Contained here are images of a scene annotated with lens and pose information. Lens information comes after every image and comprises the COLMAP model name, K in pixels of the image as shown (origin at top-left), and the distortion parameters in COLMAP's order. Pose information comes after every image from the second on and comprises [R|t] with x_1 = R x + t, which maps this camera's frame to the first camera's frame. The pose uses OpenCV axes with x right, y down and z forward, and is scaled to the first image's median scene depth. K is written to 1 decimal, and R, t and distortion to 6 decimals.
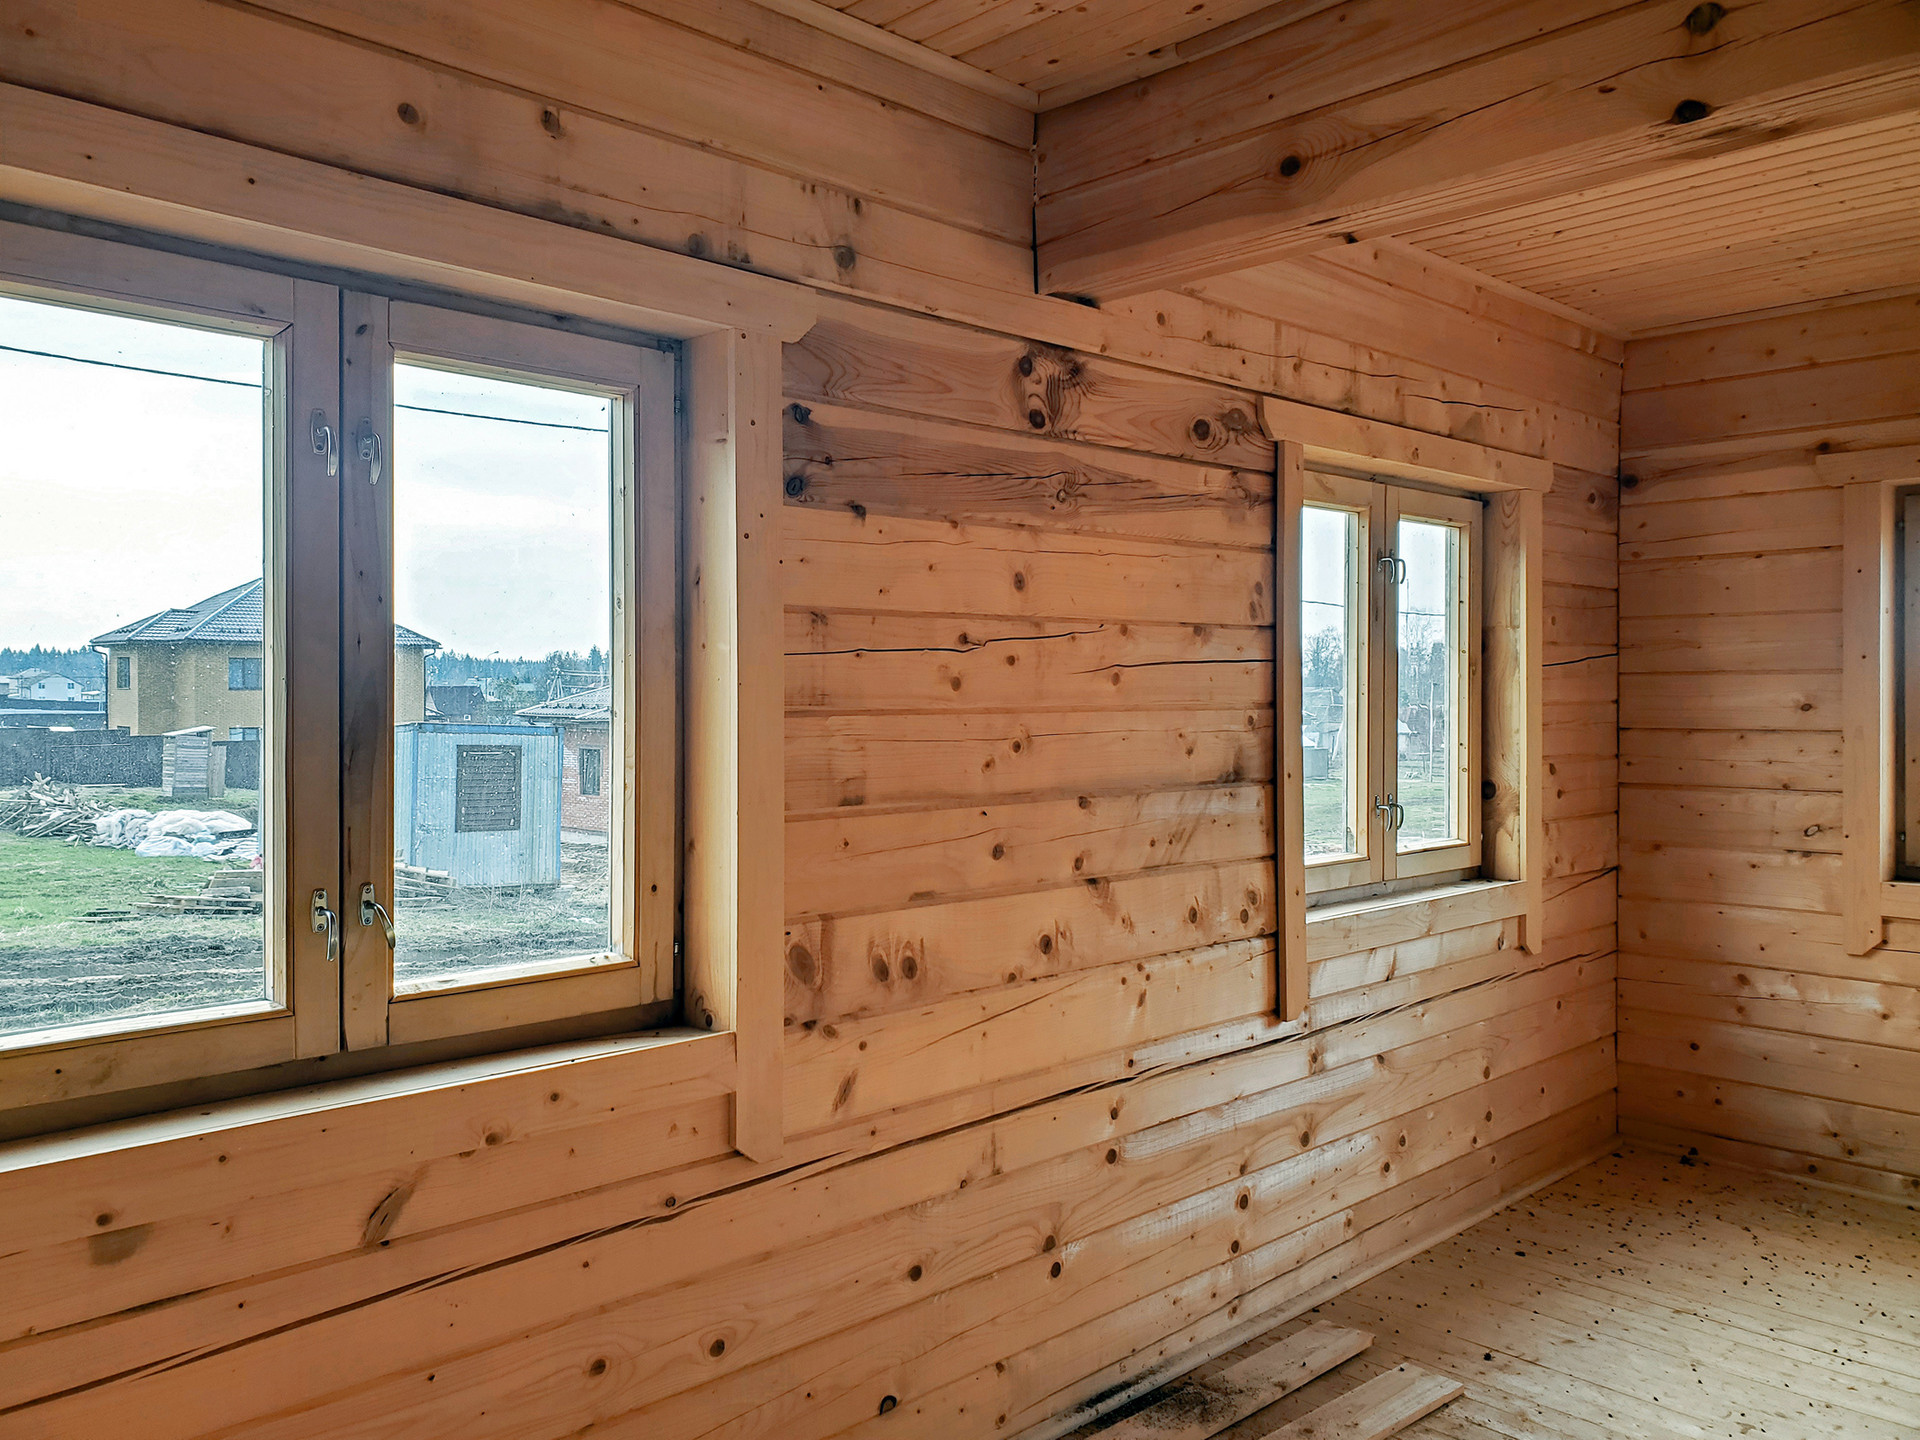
lens RADIAL K [[1514.9, 0, 954.7], [0, 1514.9, 683.7], [0, 0, 1]] dist [0.029900, 0.012763]
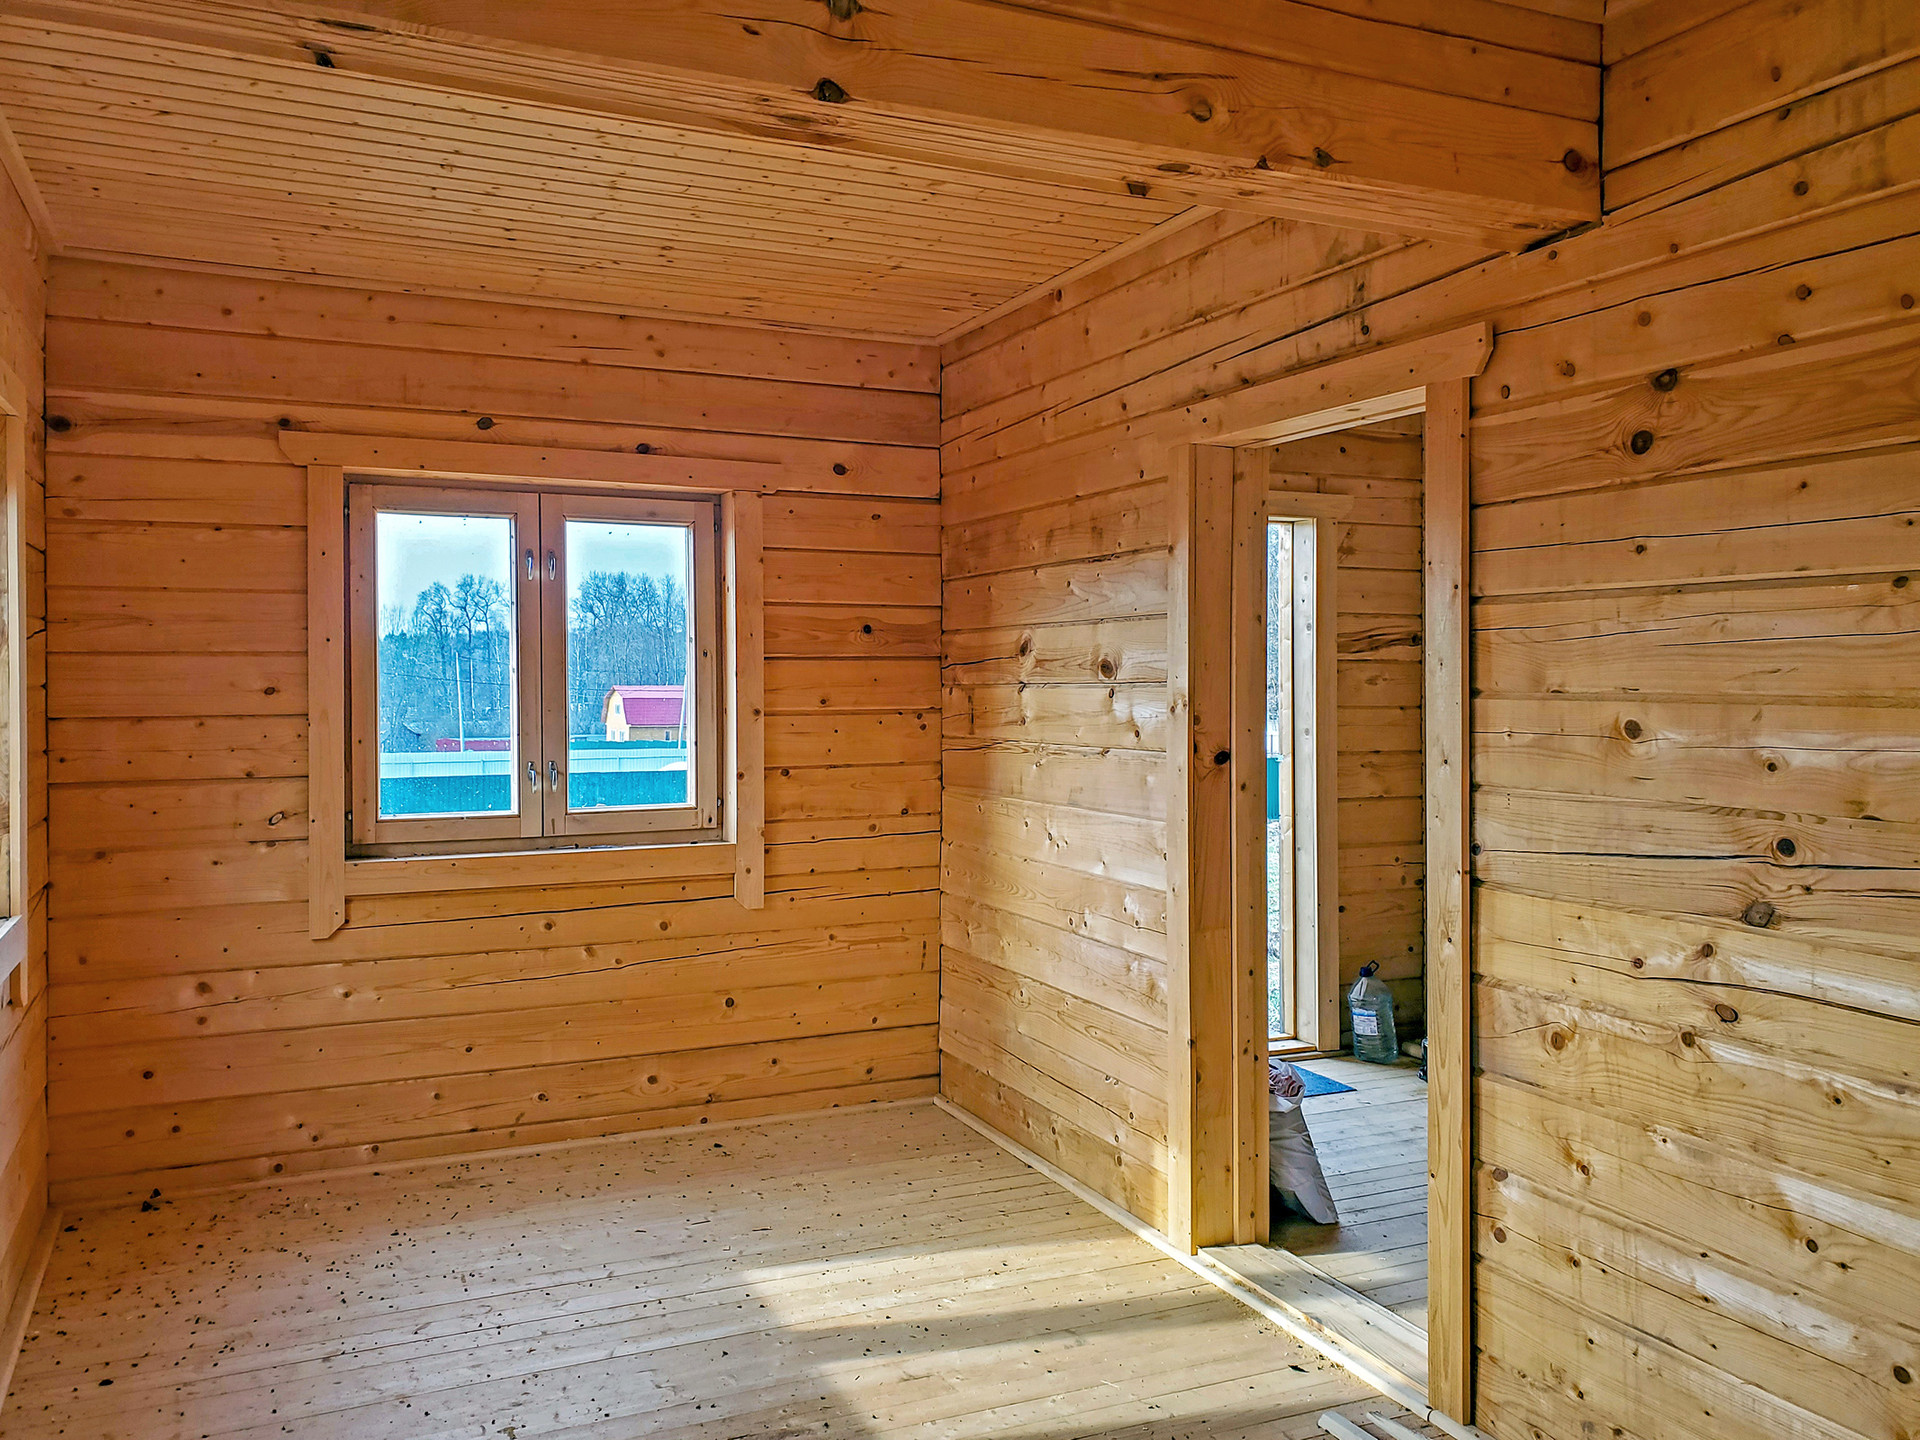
lens RADIAL K [[1514.9, 0, 954.7], [0, 1514.9, 683.7], [0, 0, 1]] dist [0.029900, 0.012763]
pose [[0.354083, -0.004630, 0.935203, -0.191643], [-0.006543, 0.999951, 0.007428, 0.000804], [-0.935191, -0.008749, 0.354035, 0.265187]]
